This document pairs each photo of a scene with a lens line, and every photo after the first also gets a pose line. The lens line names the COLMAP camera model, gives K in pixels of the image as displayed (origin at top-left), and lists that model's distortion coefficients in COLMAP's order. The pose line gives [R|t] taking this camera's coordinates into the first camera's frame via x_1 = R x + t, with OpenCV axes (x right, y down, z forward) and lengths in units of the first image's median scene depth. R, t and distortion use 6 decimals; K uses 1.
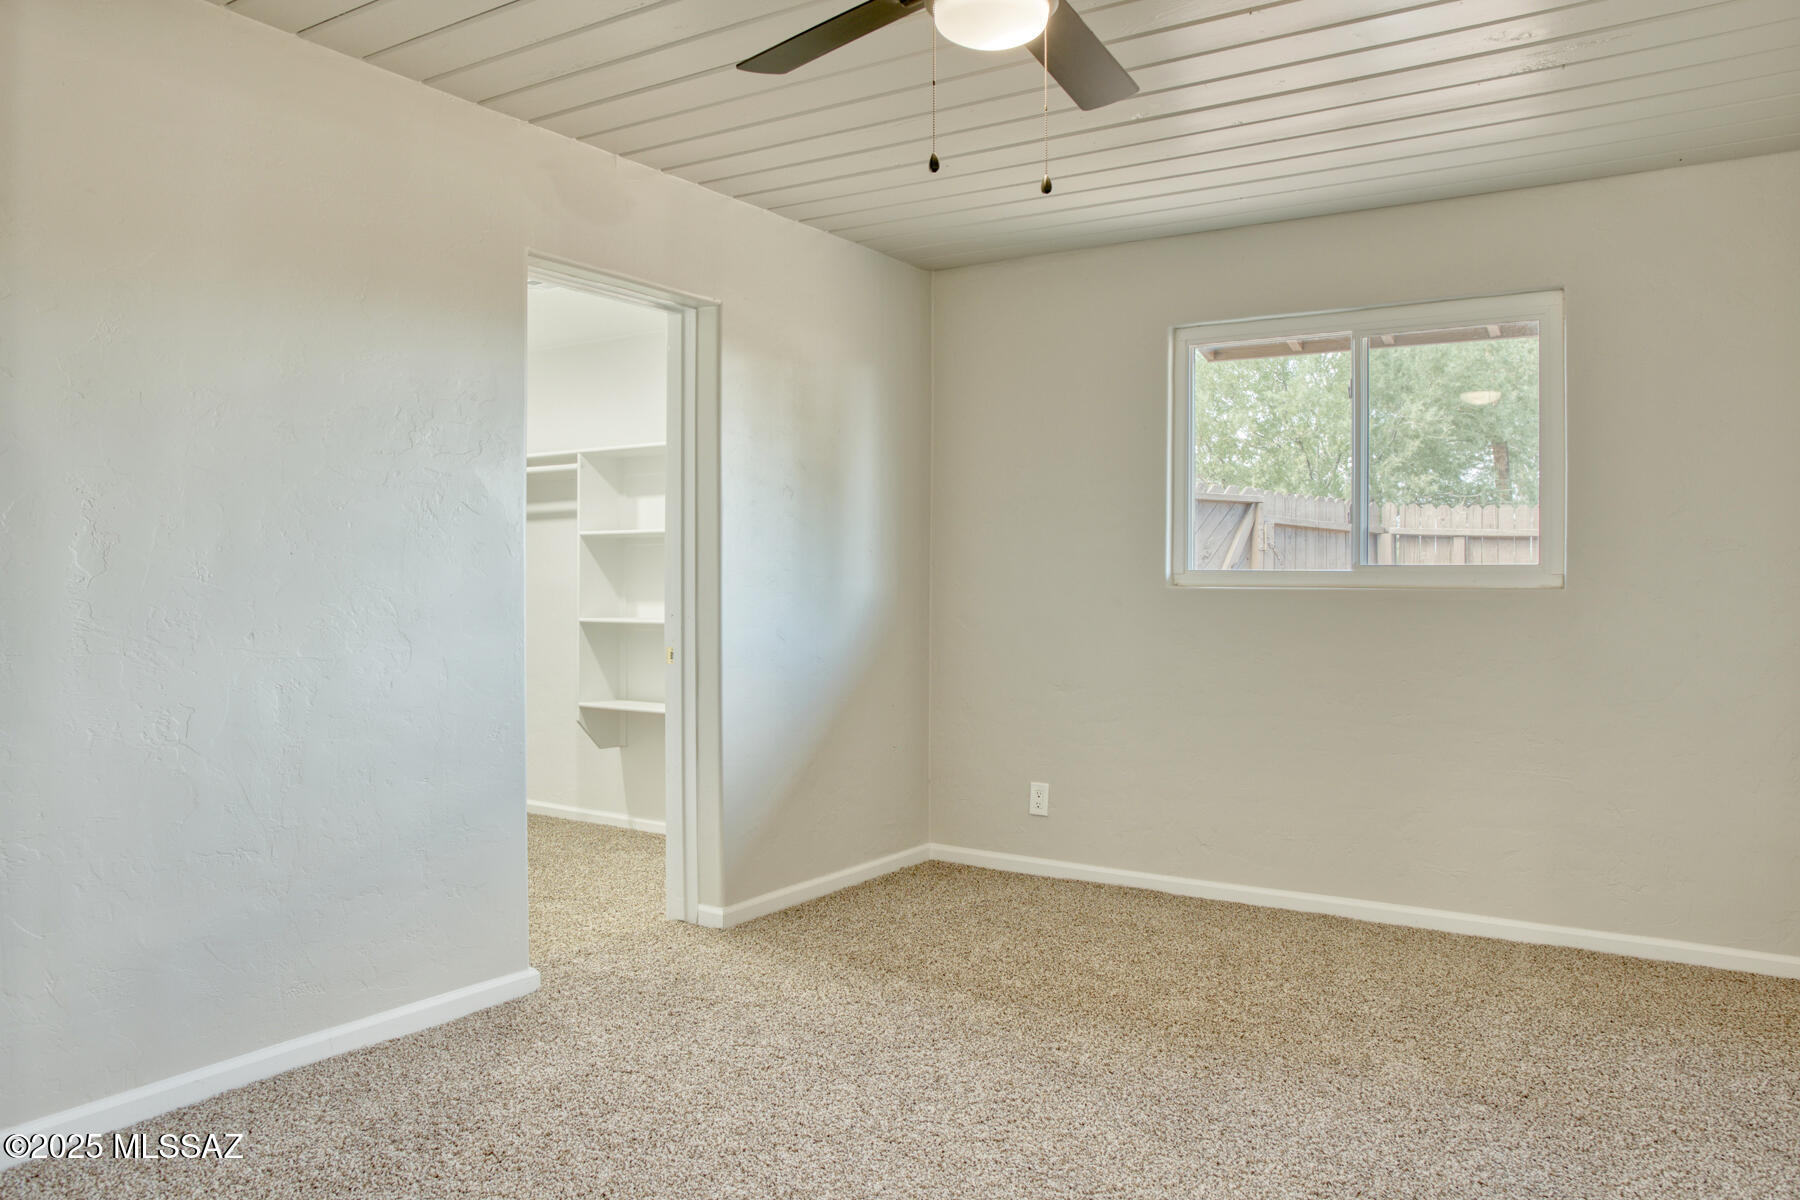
lens RADIAL K [[1320.7, 0, 900.0], [0, 1320.7, 600.0], [0, 0, 1]] dist [-0.004950, -0.000404]
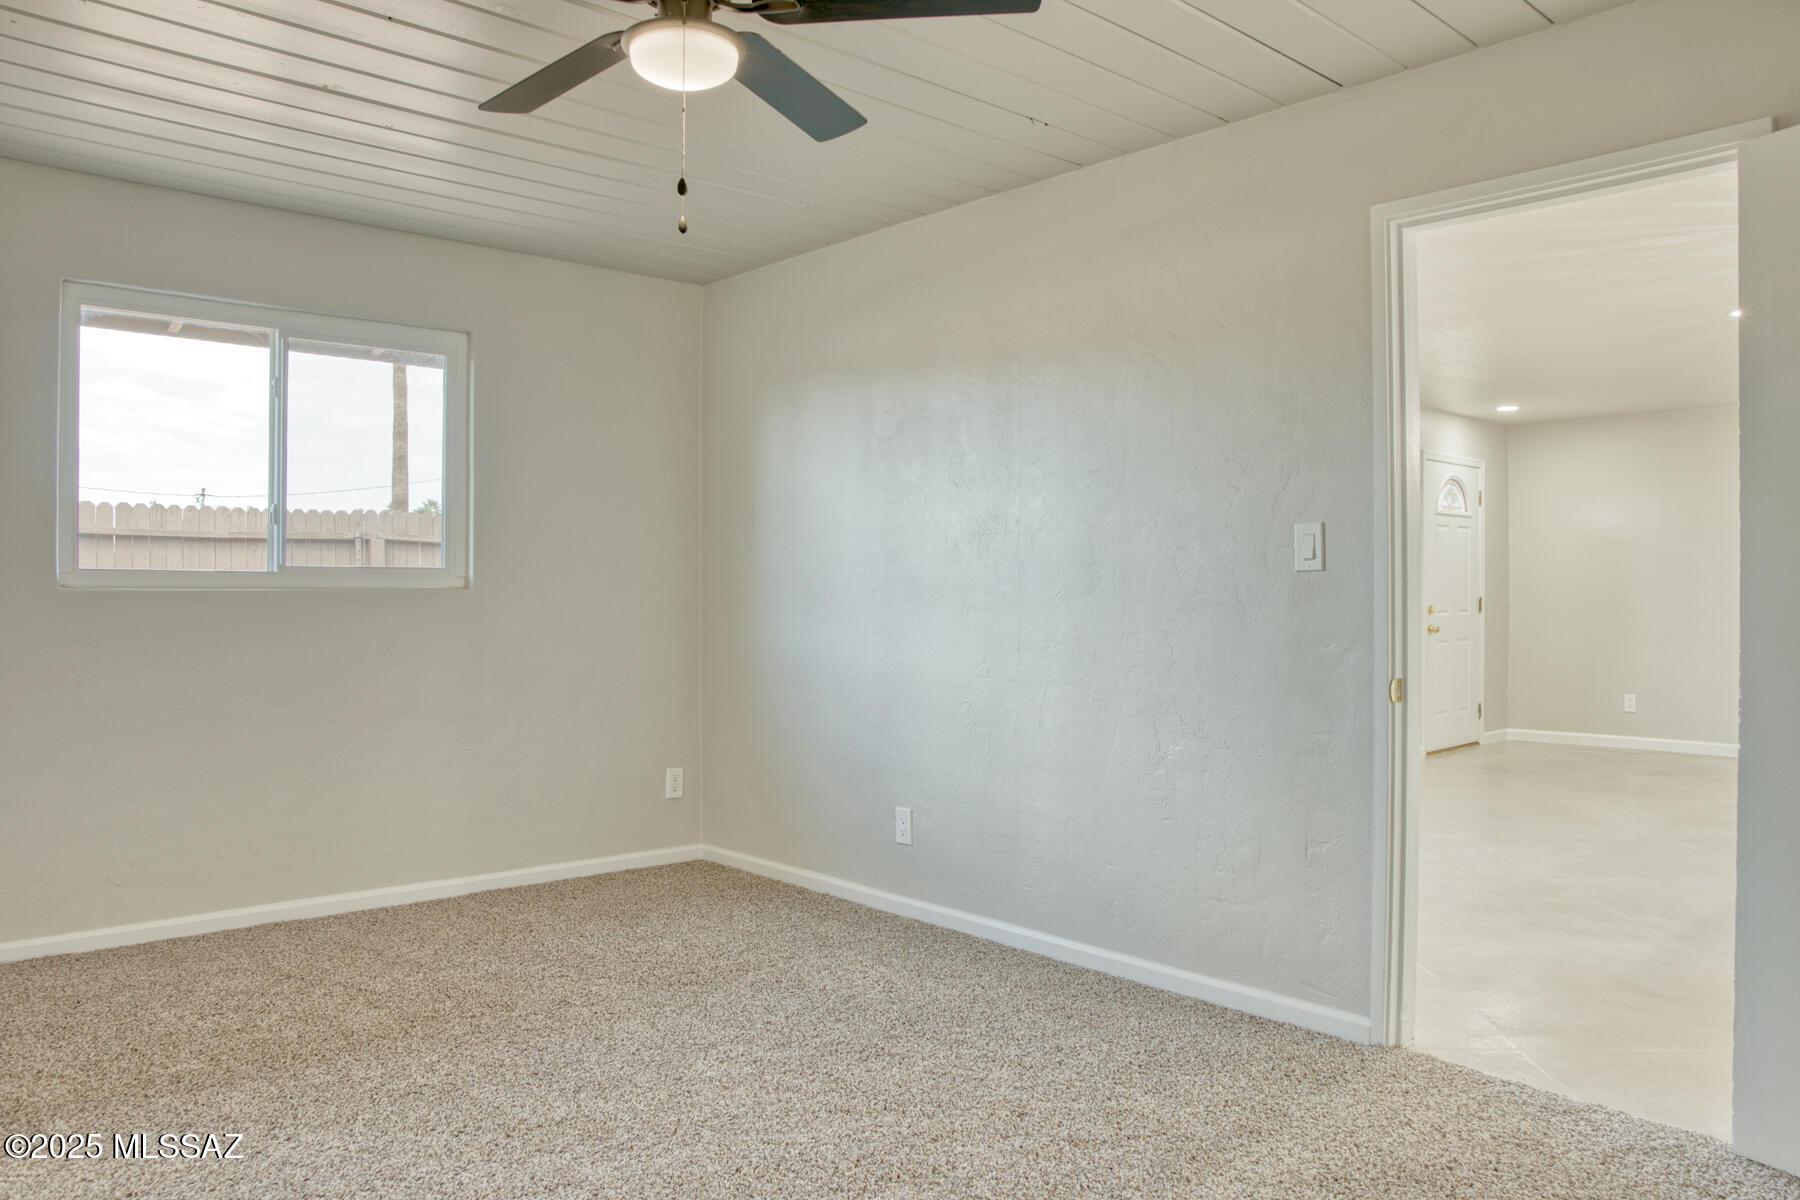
lens RADIAL K [[1320.7, 0, 900.0], [0, 1320.7, 600.0], [0, 0, 1]] dist [-0.004950, -0.000404]
pose [[0.278852, -0.012510, 0.960253, -0.510698], [0.011082, 0.999890, 0.009808, -0.005587], [-0.960270, 0.007906, 0.278960, 0.295882]]
